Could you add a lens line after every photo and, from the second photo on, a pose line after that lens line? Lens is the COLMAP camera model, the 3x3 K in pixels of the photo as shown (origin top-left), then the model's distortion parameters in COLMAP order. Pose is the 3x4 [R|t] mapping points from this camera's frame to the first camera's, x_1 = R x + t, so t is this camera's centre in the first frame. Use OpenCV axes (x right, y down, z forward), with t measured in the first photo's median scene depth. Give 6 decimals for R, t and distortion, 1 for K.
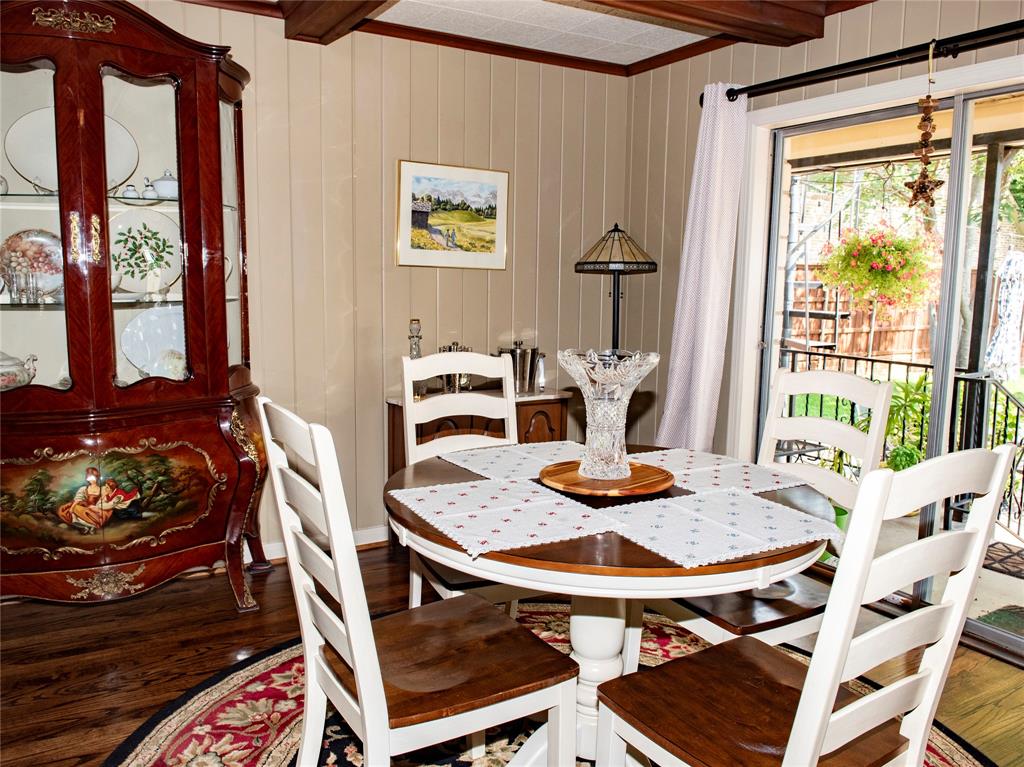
lens RADIAL K [[784.4, 0, 511.0], [0, 784.4, 382.8], [0, 0, 1]] dist [-0.051848, -0.007336]
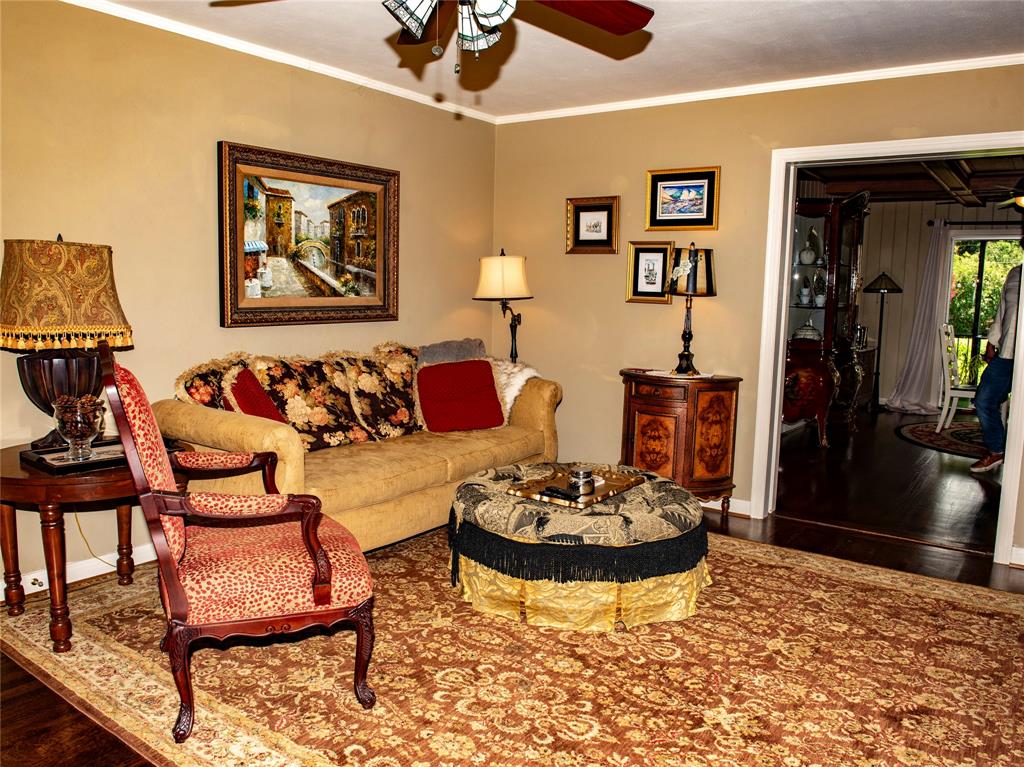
lens RADIAL K [[784.4, 0, 507.8], [0, 784.4, 383.1], [0, 0, 1]] dist [-0.051848, -0.007336]
pose [[0.920451, -0.044268, 0.388343, -2.584706], [0.045495, 0.998946, 0.006041, 0.081933], [-0.388201, 0.012107, 0.921495, -0.944518]]
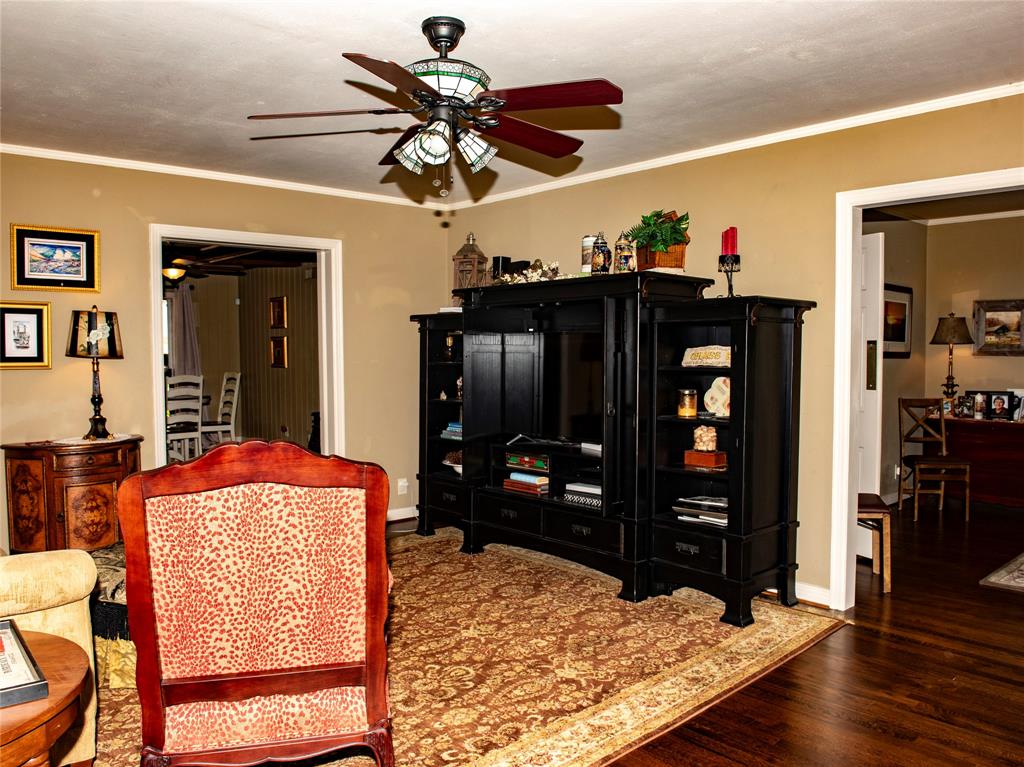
lens RADIAL K [[784.4, 0, 518.0], [0, 784.4, 376.4], [0, 0, 1]] dist [-0.051848, -0.007336]
pose [[-0.205937, -0.052813, 0.977139, -3.340967], [0.130221, 0.988183, 0.080855, -0.055550], [-0.969862, 0.143895, -0.196626, -0.099863]]
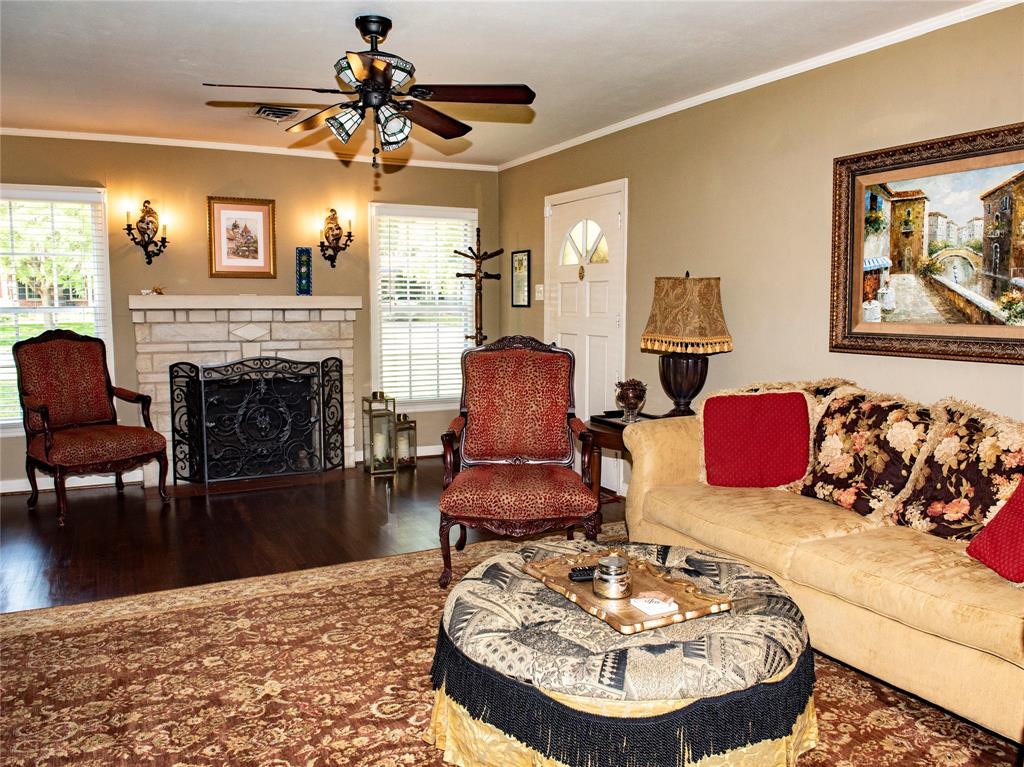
lens RADIAL K [[784.4, 0, 508.4], [0, 784.4, 386.8], [0, 0, 1]] dist [-0.051848, -0.007336]
pose [[-0.071249, 0.090229, -0.993369, -1.133251], [-0.136407, 0.985662, 0.099312, -0.029984], [0.988087, 0.142579, -0.057920, 0.075676]]
